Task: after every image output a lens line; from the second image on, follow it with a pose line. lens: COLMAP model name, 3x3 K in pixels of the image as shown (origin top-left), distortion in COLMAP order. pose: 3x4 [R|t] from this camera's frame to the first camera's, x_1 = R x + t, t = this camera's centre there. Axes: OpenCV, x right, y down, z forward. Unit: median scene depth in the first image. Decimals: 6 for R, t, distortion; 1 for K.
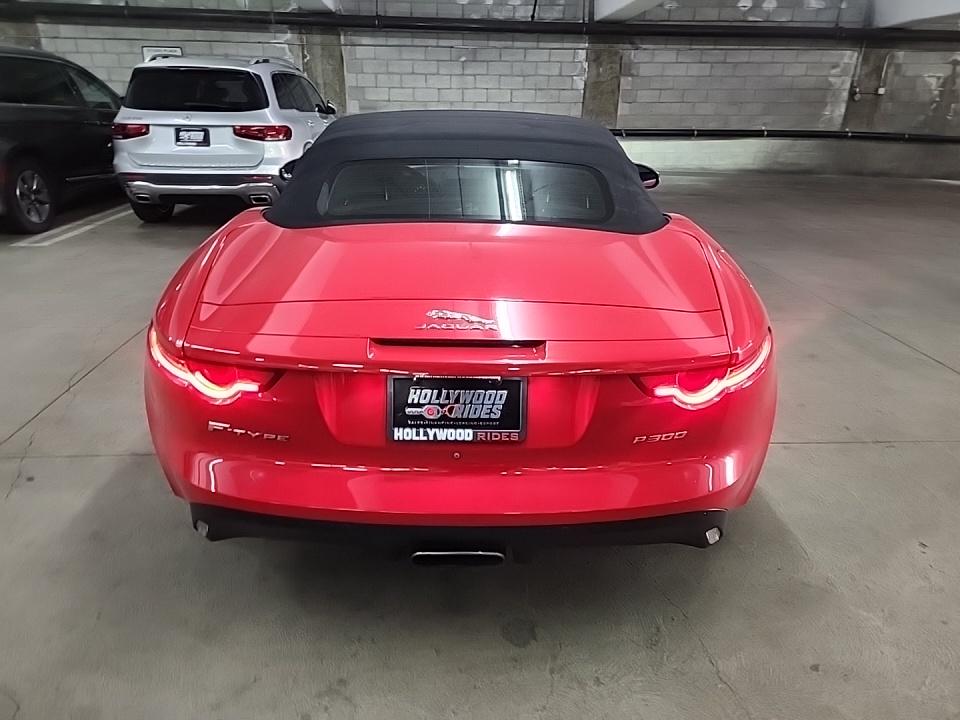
lens RADIAL K [[653.6, 0, 474.1], [0, 653.6, 363.1], [0, 0, 1]] dist [0.070185, -0.051605]
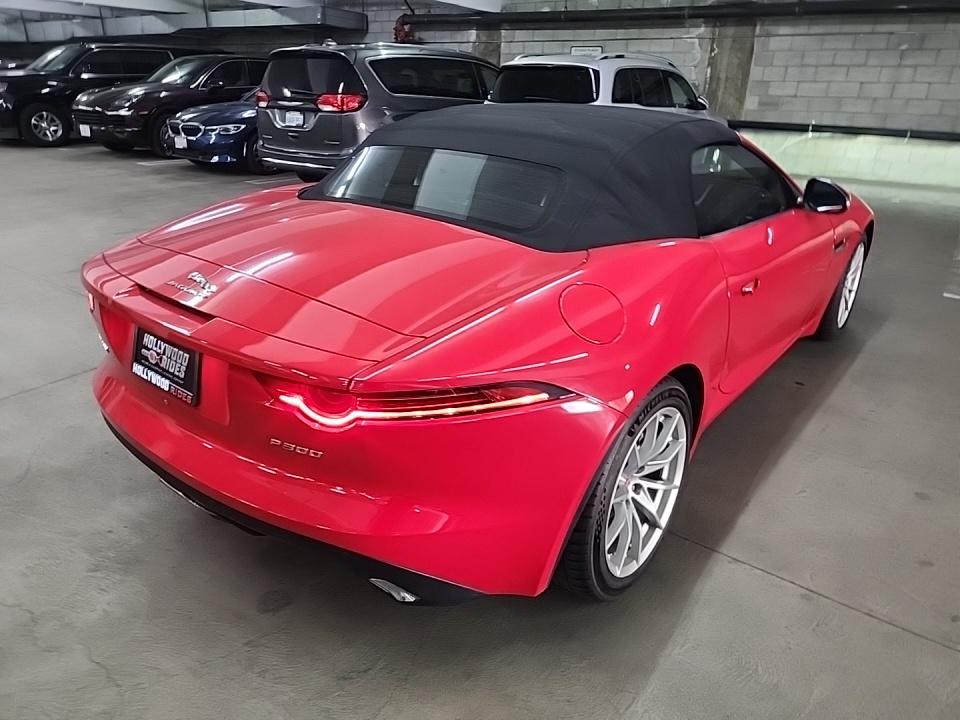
lens RADIAL K [[653.6, 0, 482.5], [0, 653.6, 358.3], [0, 0, 1]] dist [0.070185, -0.051605]
pose [[0.768877, 0.253040, -0.587196, 1.003825], [-0.253993, 0.963665, 0.082693, -0.156109], [0.586784, 0.085563, 0.805210, 0.387987]]
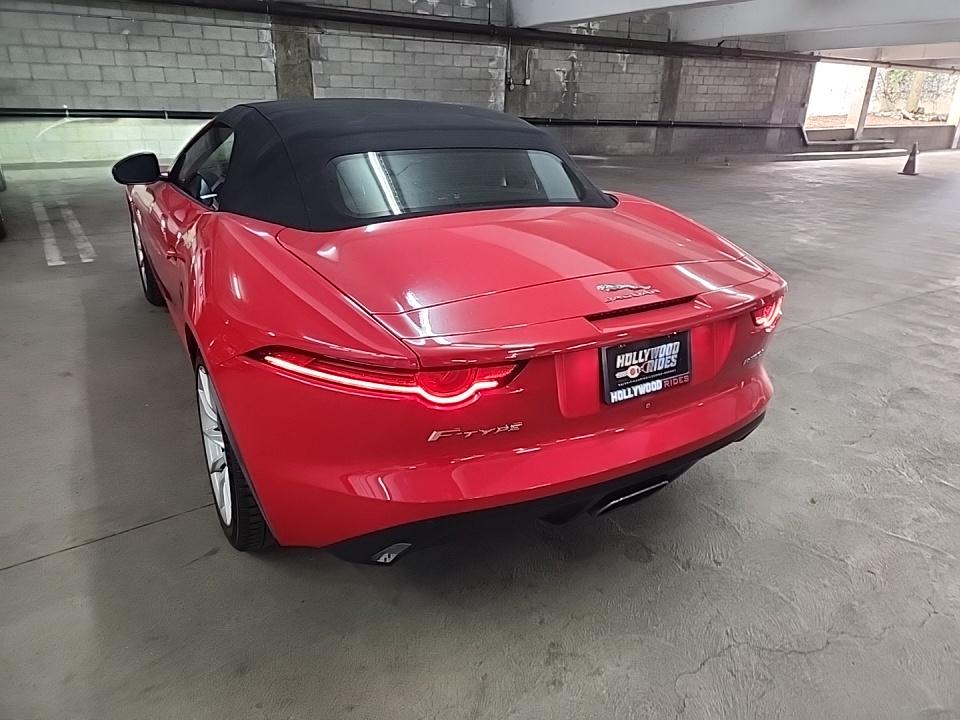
lens RADIAL K [[653.6, 0, 503.3], [0, 653.6, 359.1], [0, 0, 1]] dist [0.070185, -0.051605]
pose [[0.847781, -0.193968, 0.493603, -0.778981], [0.185654, 0.980370, 0.066381, -0.062141], [-0.496790, 0.035363, 0.867150, 0.113120]]
